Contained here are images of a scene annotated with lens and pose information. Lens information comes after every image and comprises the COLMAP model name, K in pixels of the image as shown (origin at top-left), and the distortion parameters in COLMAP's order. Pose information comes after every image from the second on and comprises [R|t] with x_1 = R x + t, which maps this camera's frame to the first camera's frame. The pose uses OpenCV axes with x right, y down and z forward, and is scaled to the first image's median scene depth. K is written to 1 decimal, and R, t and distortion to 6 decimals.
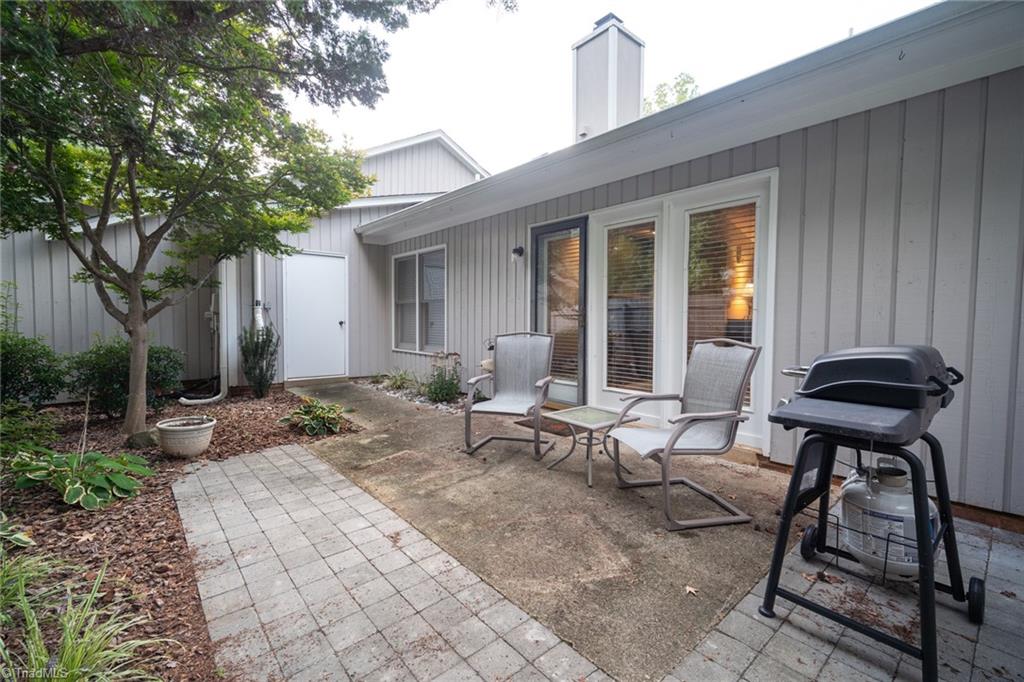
lens RADIAL K [[449.2, 0, 514.8], [0, 449.2, 331.5], [0, 0, 1]] dist [0.005006, 0.000430]
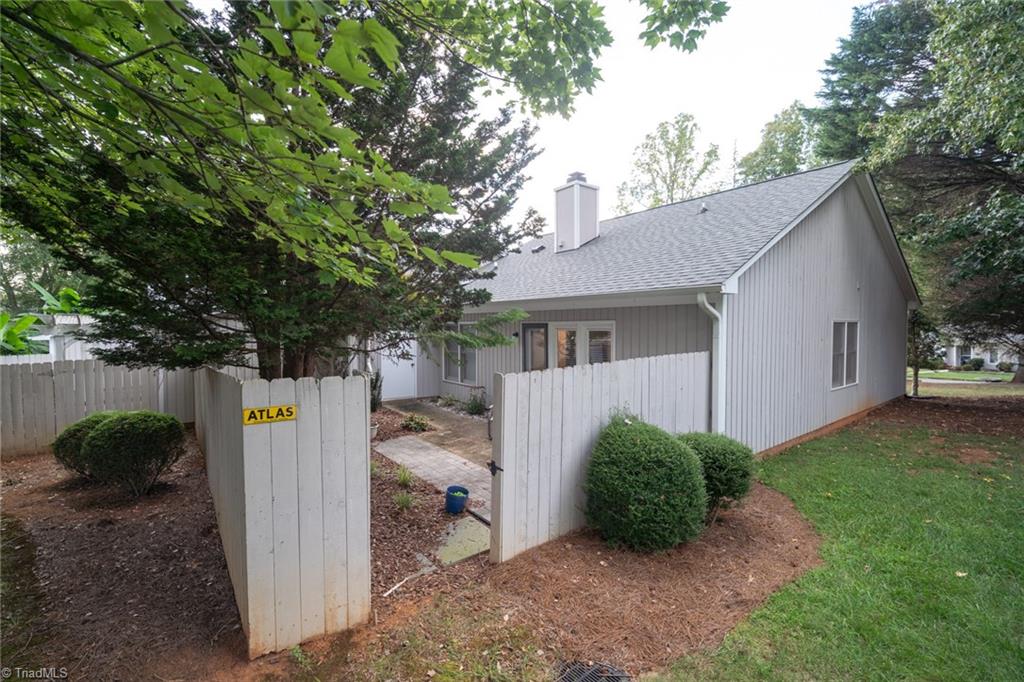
lens RADIAL K [[449.2, 0, 513.3], [0, 449.2, 336.3], [0, 0, 1]] dist [0.005006, 0.000430]
pose [[0.998340, -0.008665, -0.056945, 0.154572], [0.008701, 0.999962, 0.000383, -0.254724], [0.056940, -0.000878, 0.998377, -1.293317]]
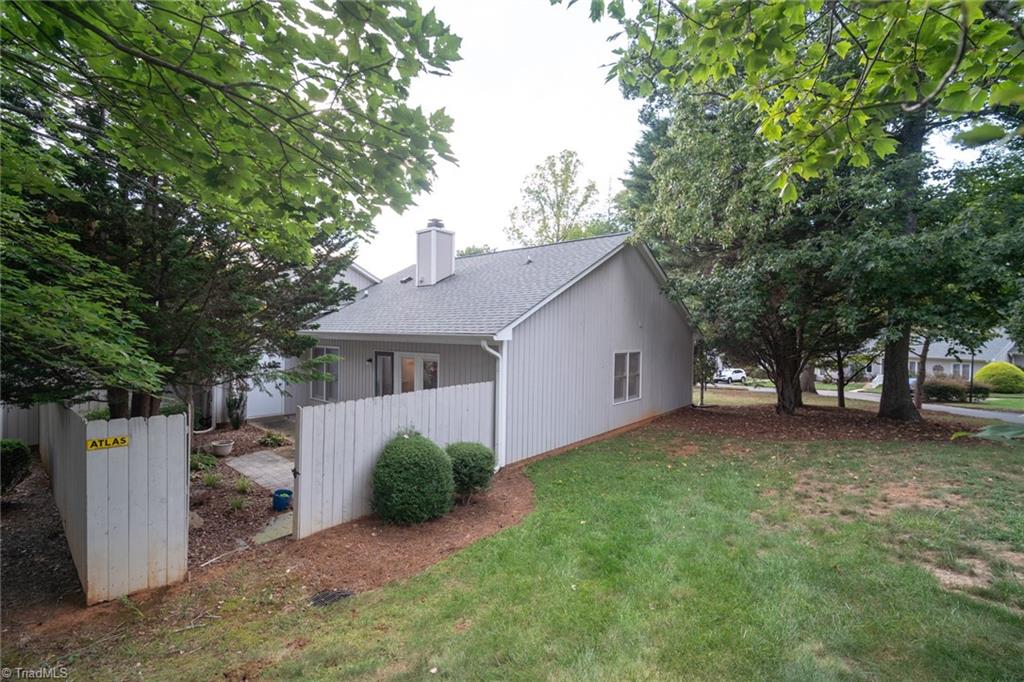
lens RADIAL K [[449.2, 0, 515.3], [0, 449.2, 336.0], [0, 0, 1]] dist [0.005006, 0.000430]
pose [[0.989821, 0.005658, 0.142202, 0.590723], [-0.003450, 0.999870, -0.015769, -0.392463], [-0.142273, 0.015118, 0.989712, -1.888813]]
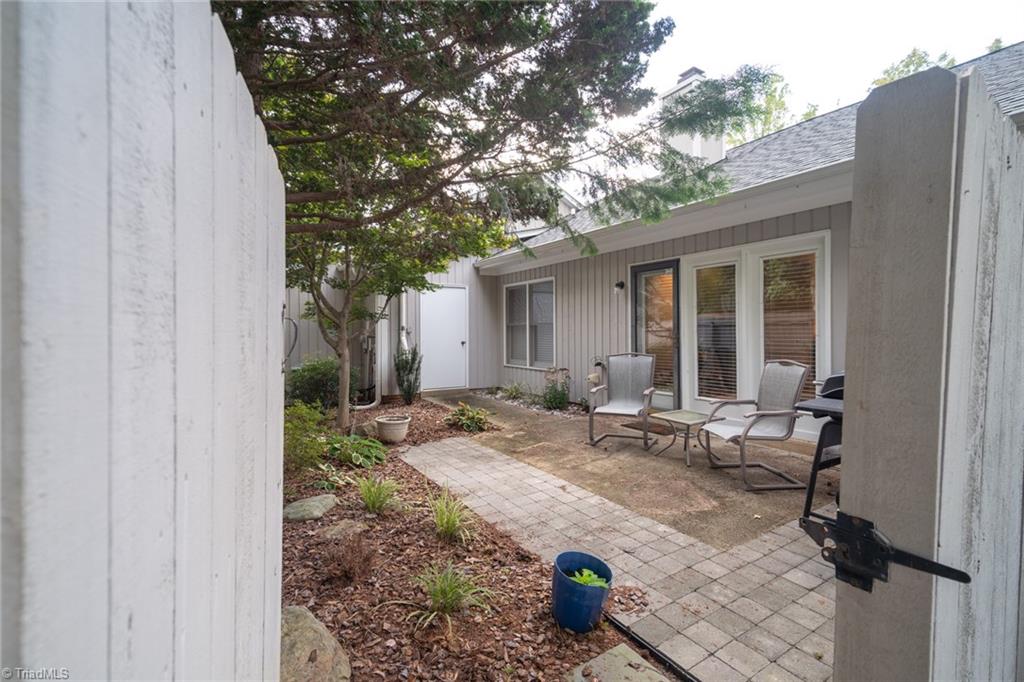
lens RADIAL K [[468.9, 0, 525.3], [0, 468.9, 328.1], [0, 0, 1]] dist [0.003204, 0.000009]
pose [[0.989903, -0.014535, -0.141002, -0.101959], [0.009971, 0.999405, -0.033021, -0.032946], [0.141398, 0.031282, 0.989459, -0.436647]]
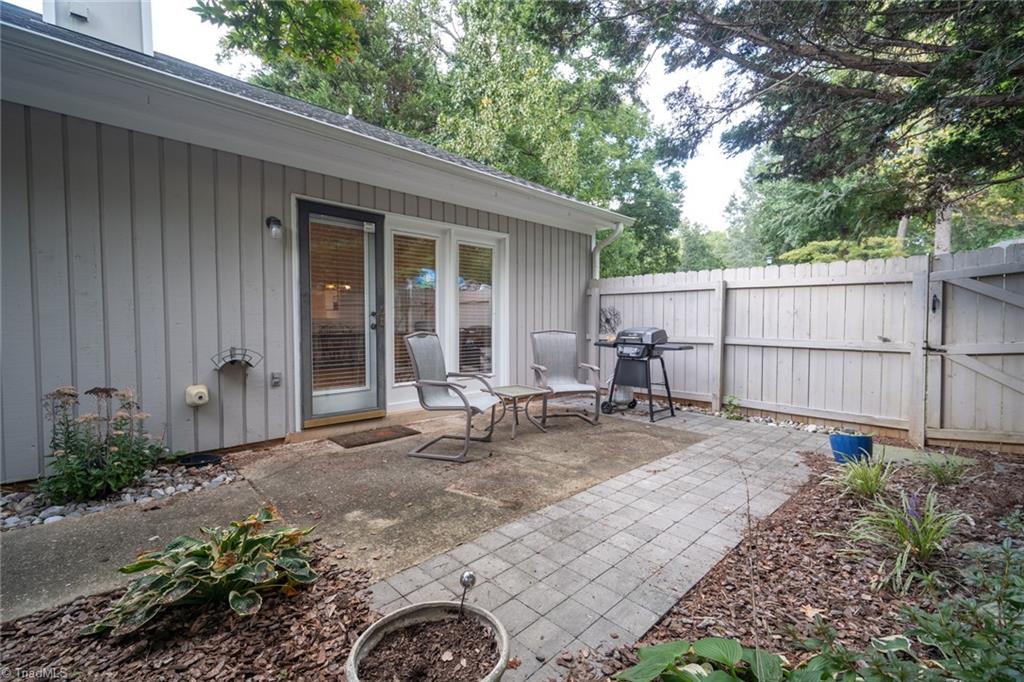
lens RADIAL K [[449.2, 0, 500.7], [0, 449.2, 338.5], [0, 0, 1]] dist [0.005006, 0.000430]
pose [[-0.045796, -0.042833, 0.998032, -1.079341], [0.026977, 0.998663, 0.044098, -0.027394], [-0.998587, 0.028943, -0.044579, 1.003212]]
